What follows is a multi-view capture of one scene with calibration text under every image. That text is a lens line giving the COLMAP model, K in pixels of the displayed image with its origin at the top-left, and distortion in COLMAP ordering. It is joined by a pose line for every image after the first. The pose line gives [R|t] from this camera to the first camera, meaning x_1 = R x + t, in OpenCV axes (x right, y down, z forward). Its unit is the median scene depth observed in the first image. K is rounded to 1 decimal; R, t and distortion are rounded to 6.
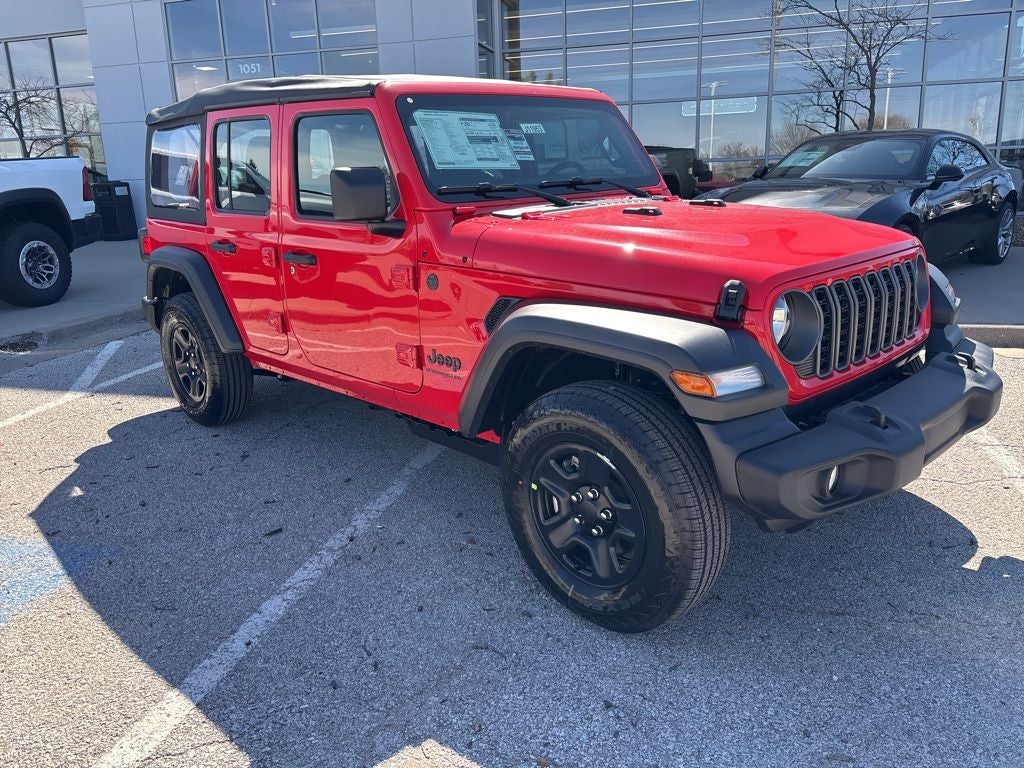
lens RADIAL K [[776.1, 0, 509.0], [0, 776.1, 390.5], [0, 0, 1]] dist [0.046727, -0.057209]
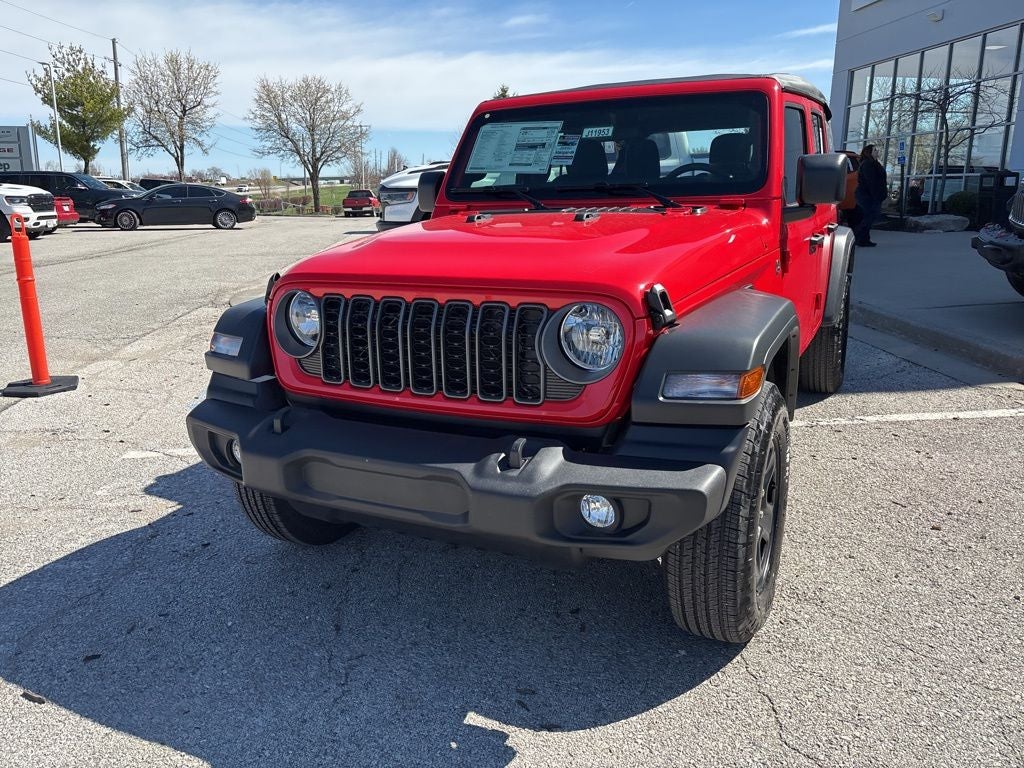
lens RADIAL K [[776.1, 0, 506.0], [0, 776.1, 377.5], [0, 0, 1]] dist [0.046727, -0.057209]
pose [[0.332325, 0.252881, -0.908632, 1.064455], [-0.250522, 0.952446, 0.173449, -0.196637], [0.909285, 0.169991, 0.379874, 0.617631]]
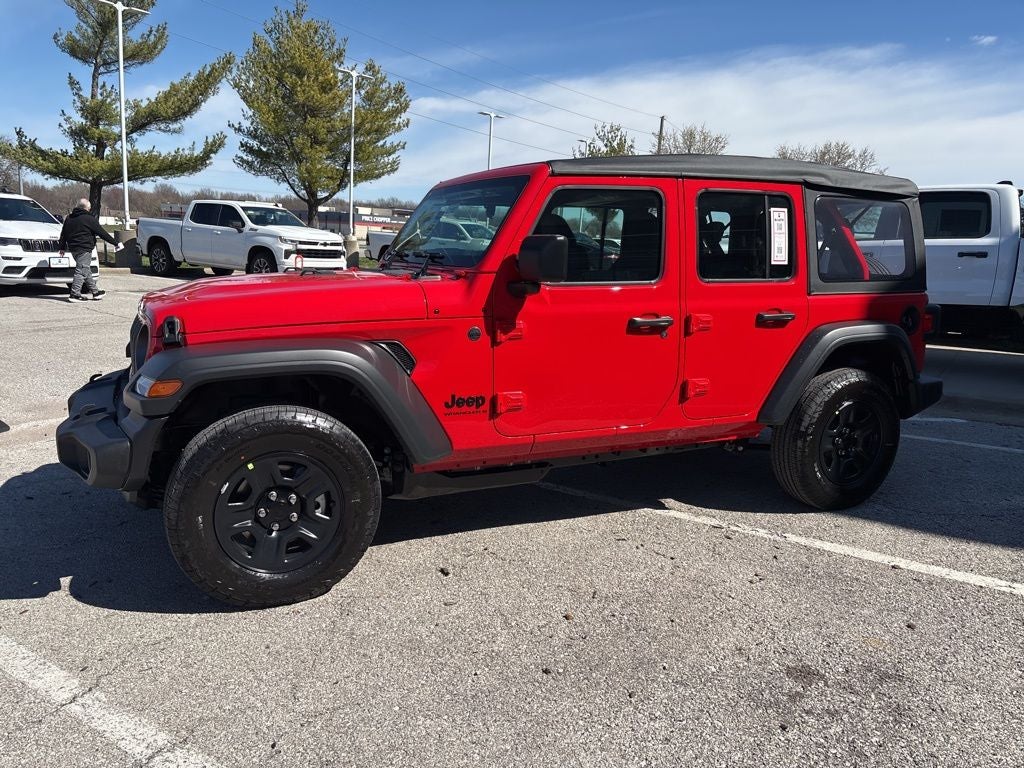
lens RADIAL K [[776.1, 0, 509.4], [0, 776.1, 383.4], [0, 0, 1]] dist [0.046727, -0.057209]
pose [[-0.319304, 0.190306, -0.928347, 1.251117], [-0.280546, 0.916733, 0.284419, -0.494137], [0.905174, 0.351260, -0.239327, 1.579885]]
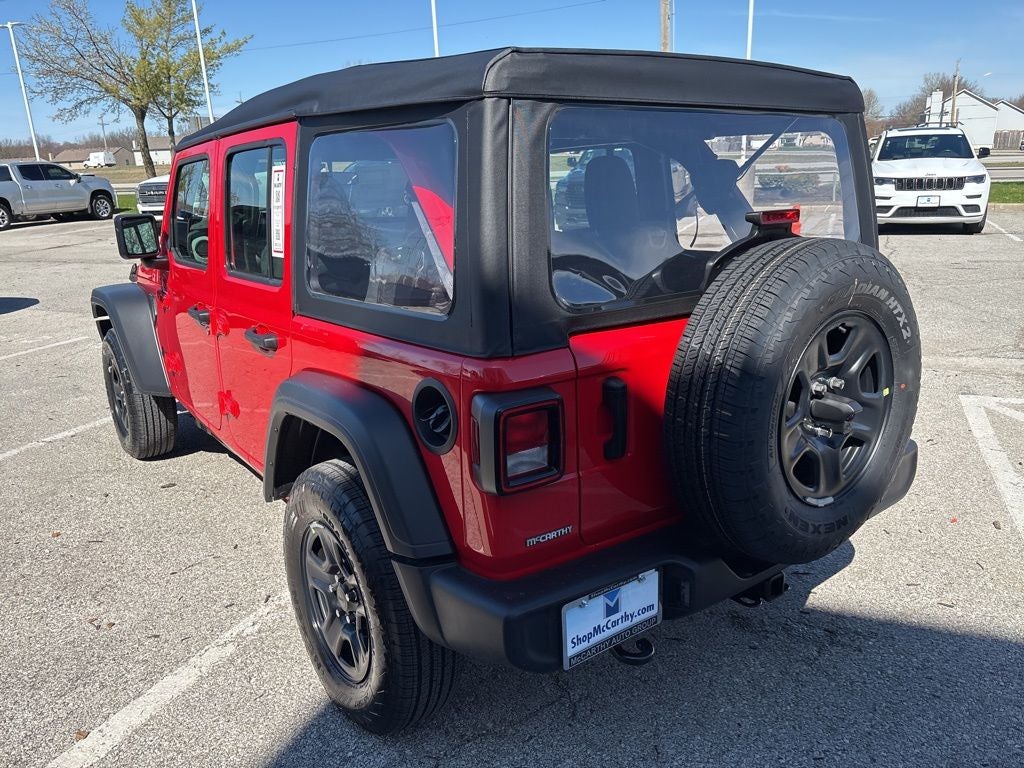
lens RADIAL K [[776.1, 0, 509.4], [0, 776.1, 388.0], [0, 0, 1]] dist [0.046727, -0.057209]
pose [[-0.990328, 0.028489, 0.135786, -0.446349], [0.095596, 0.849414, 0.518996, -0.710641], [-0.100553, 0.526957, -0.843923, 2.323094]]
